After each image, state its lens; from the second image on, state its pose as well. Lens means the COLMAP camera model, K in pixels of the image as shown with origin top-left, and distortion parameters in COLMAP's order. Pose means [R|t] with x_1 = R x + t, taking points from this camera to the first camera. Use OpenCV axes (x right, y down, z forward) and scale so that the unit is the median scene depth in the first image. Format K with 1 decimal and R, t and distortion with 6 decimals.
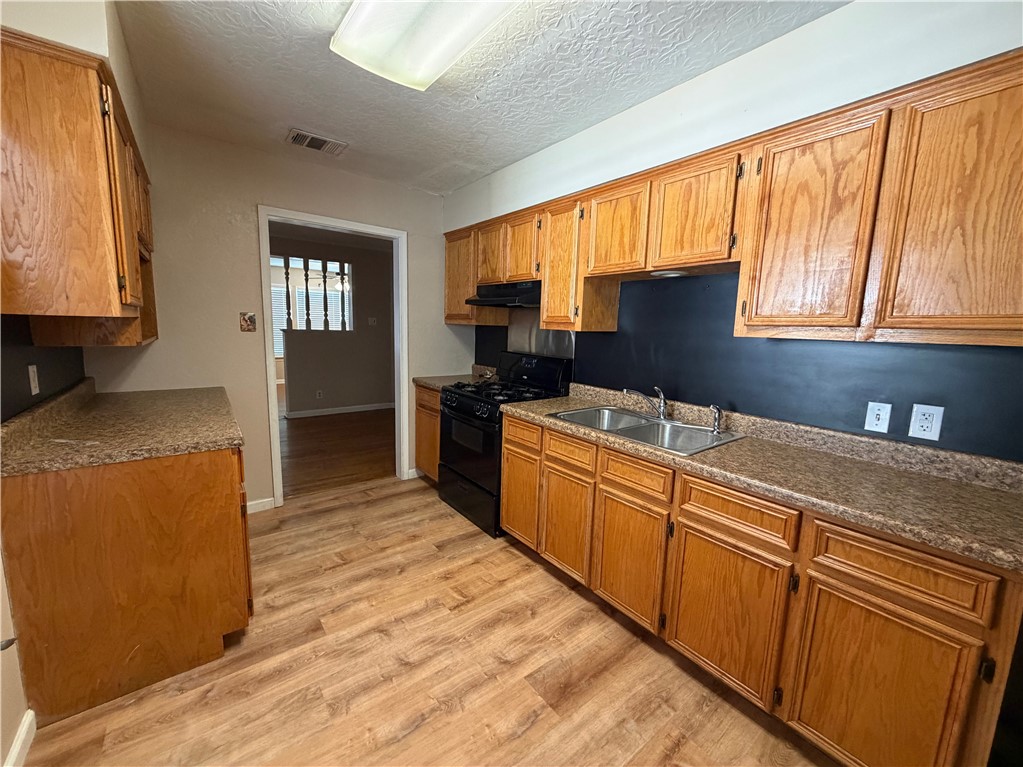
lens RADIAL K [[409.0, 0, 511.5], [0, 409.0, 383.5], [0, 0, 1]] dist [-0.000905, -0.000066]
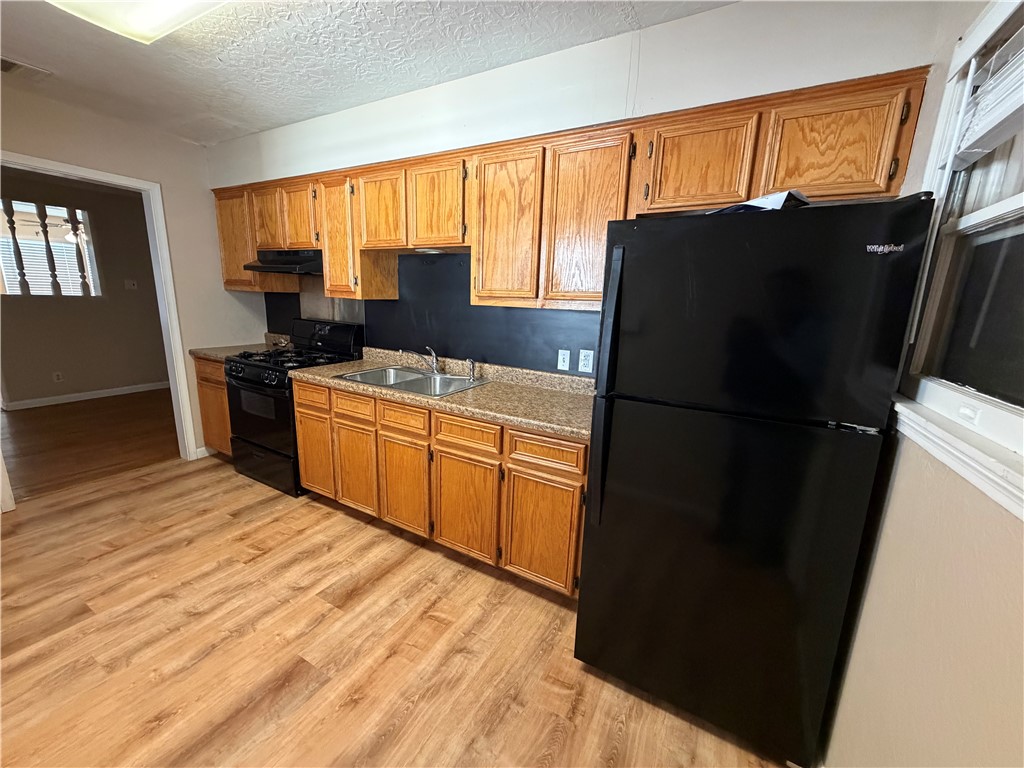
lens RADIAL K [[409.4, 0, 512.0], [0, 409.4, 384.0], [0, 0, 1]] dist [-0.000905, -0.000066]
pose [[0.921356, -0.079685, 0.380464, 0.125485], [0.046648, 0.994356, 0.095294, 0.015532], [-0.385910, -0.070052, 0.919873, -0.227940]]
